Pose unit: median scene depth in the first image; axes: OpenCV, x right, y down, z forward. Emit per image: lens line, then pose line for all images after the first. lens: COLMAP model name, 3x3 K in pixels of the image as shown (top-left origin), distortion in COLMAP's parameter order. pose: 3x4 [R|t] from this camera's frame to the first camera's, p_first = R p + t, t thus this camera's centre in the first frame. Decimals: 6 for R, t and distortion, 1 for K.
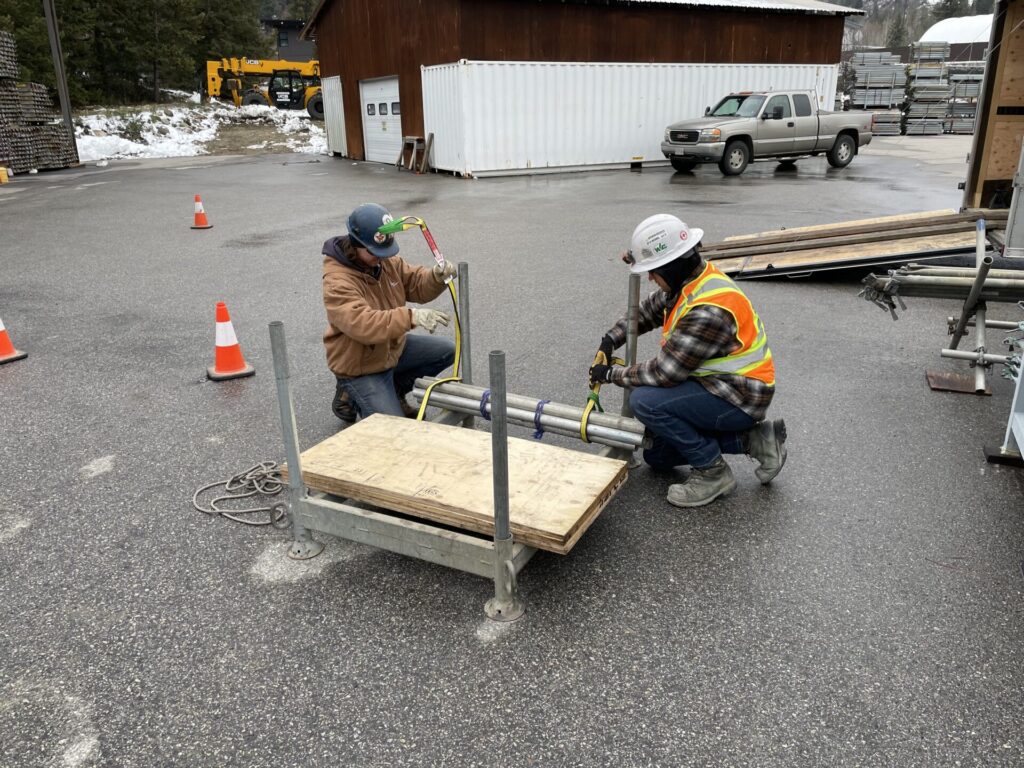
lens RADIAL K [[778.2, 0, 508.2], [0, 778.2, 389.9], [0, 0, 1]] dist [0.088125, -0.111969]
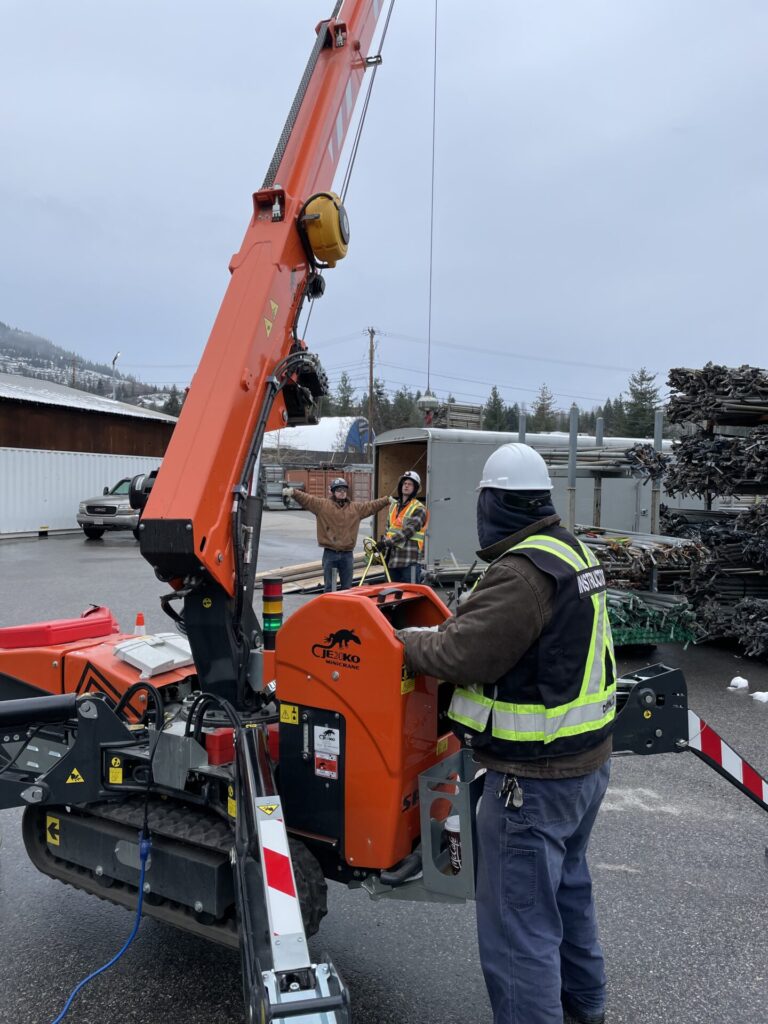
lens RADIAL K [[778.2, 0, 388.3], [0, 778.2, 520.6], [0, 0, 1]] dist [0.088125, -0.111969]
pose [[0.732073, -0.004050, 0.681214, -0.268111], [0.203772, 0.955499, -0.213305, 0.038020], [-0.650035, 0.294967, 0.700320, -0.120233]]
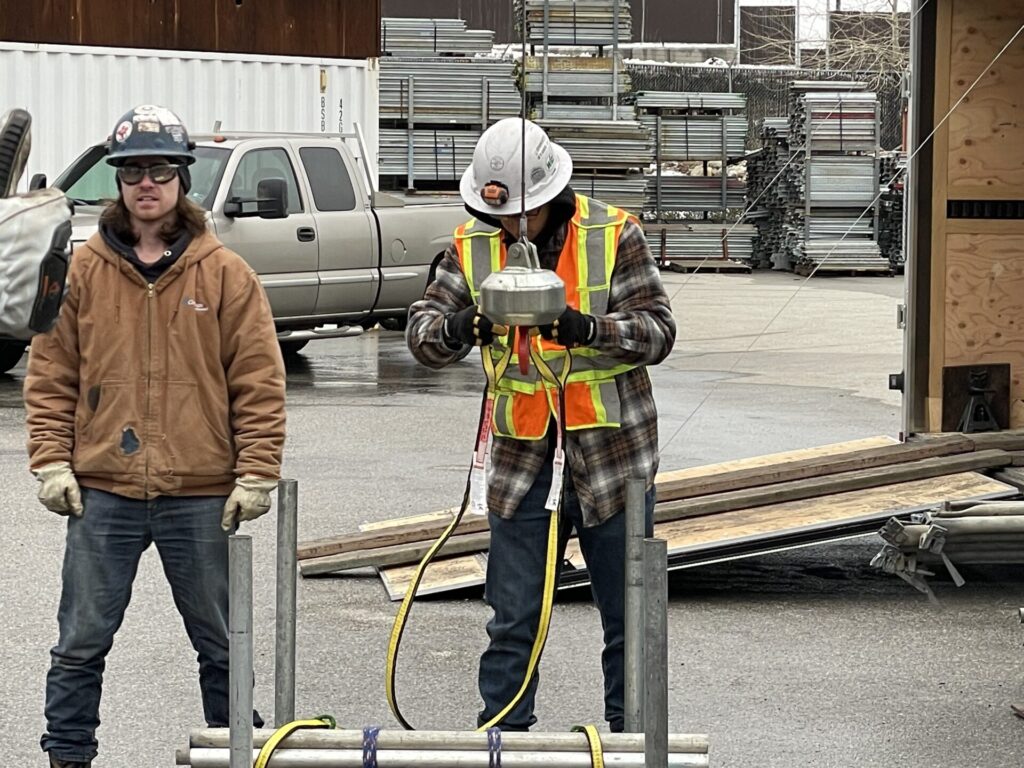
lens RADIAL K [[3300.7, 0, 517.3], [0, 3300.7, 381.4], [0, 0, 1]] dist [0.091835, 0.000000]
pose [[0.892414, -0.008657, 0.451134, -0.173865], [0.132305, 0.960890, -0.243280, 0.061759], [-0.431384, 0.276794, 0.858658, -0.180195]]
